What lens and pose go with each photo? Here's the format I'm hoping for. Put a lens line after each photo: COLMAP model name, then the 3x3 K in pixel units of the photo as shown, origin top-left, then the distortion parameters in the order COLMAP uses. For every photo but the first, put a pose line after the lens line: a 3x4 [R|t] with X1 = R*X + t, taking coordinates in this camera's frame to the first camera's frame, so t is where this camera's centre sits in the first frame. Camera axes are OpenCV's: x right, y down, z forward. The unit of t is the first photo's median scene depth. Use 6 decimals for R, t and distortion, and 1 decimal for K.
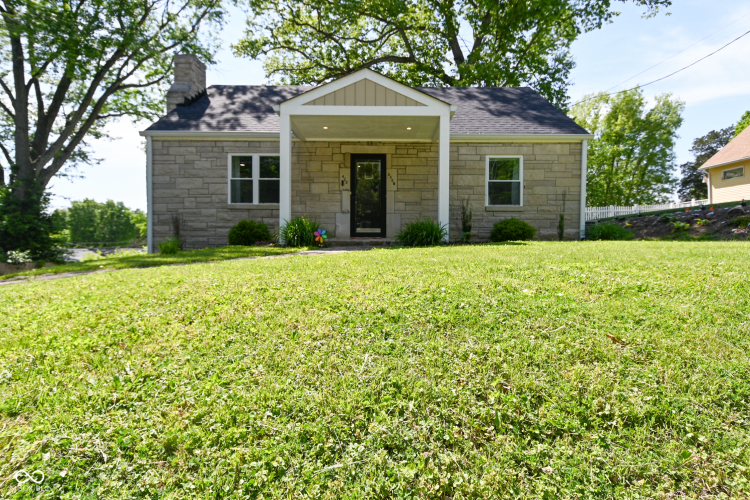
lens RADIAL K [[393.9, 0, 375.7], [0, 393.9, 248.4], [0, 0, 1]] dist [0.009687, -0.017701]
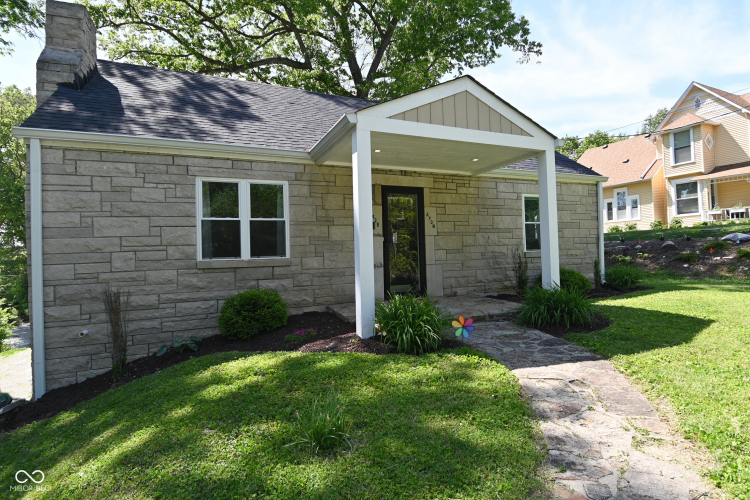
lens RADIAL K [[393.9, 0, 361.5], [0, 393.9, 239.5], [0, 0, 1]] dist [0.009687, -0.017701]
pose [[0.909490, -0.019954, 0.415246, -0.397315], [0.038152, 0.998639, -0.035573, -0.114109], [-0.413971, 0.048195, 0.909014, 0.349504]]
